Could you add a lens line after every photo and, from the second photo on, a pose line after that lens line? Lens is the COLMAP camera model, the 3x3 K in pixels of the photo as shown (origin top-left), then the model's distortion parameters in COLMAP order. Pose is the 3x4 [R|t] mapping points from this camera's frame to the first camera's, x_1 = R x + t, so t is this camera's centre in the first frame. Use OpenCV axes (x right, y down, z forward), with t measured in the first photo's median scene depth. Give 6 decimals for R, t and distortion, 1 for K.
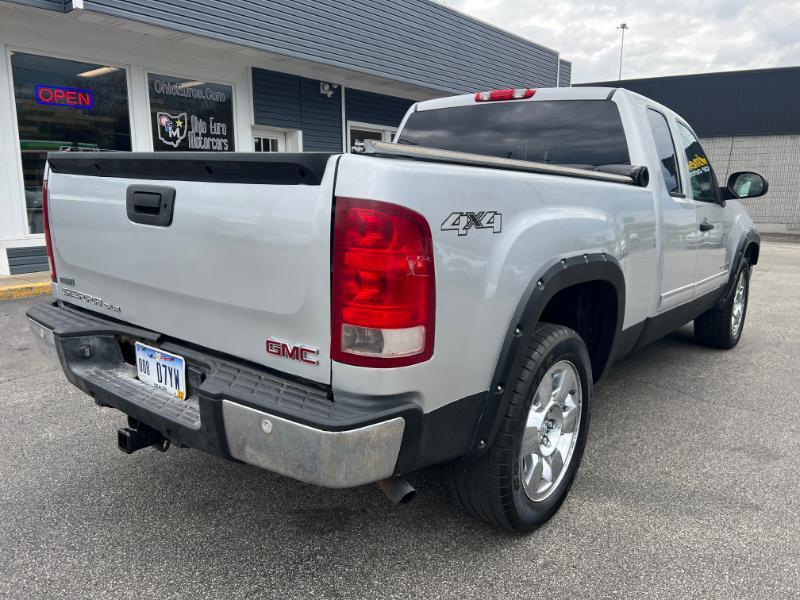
lens RADIAL K [[599.5, 0, 401.6], [0, 599.5, 296.4], [0, 0, 1]] dist [0.055187, -0.060321]
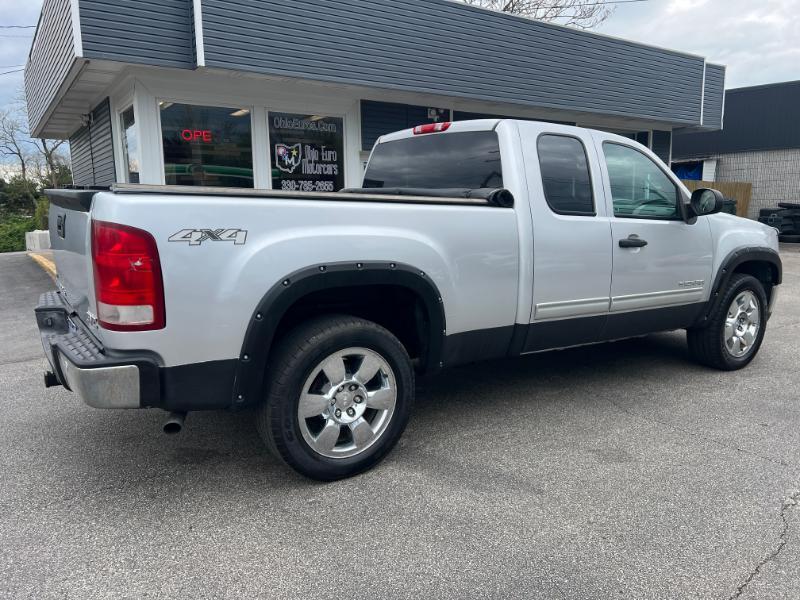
lens RADIAL K [[598.5, 0, 400.0], [0, 598.5, 300.0], [0, 0, 1]] dist [0.067333, -0.085627]
pose [[0.954377, 0.035969, -0.296429, 0.381261], [-0.041792, 0.999037, -0.013329, 0.010841], [0.295664, 0.025109, 0.954962, -0.088972]]
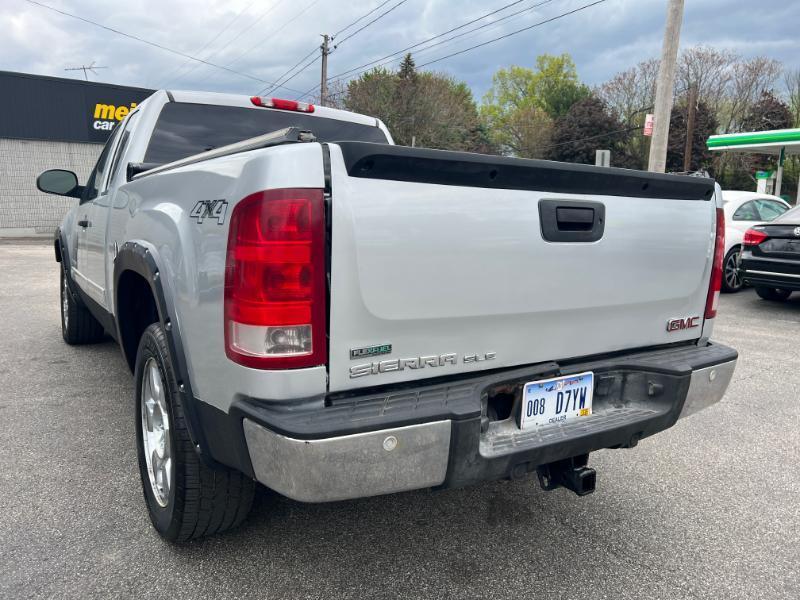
lens RADIAL K [[599.5, 0, 401.6], [0, 599.5, 296.4], [0, 0, 1]] dist [0.055187, -0.060321]
pose [[0.318217, -0.148586, 0.936301, -0.617653], [0.153106, 0.982731, 0.103918, -0.077576], [-0.935573, 0.110285, 0.335471, 0.423858]]
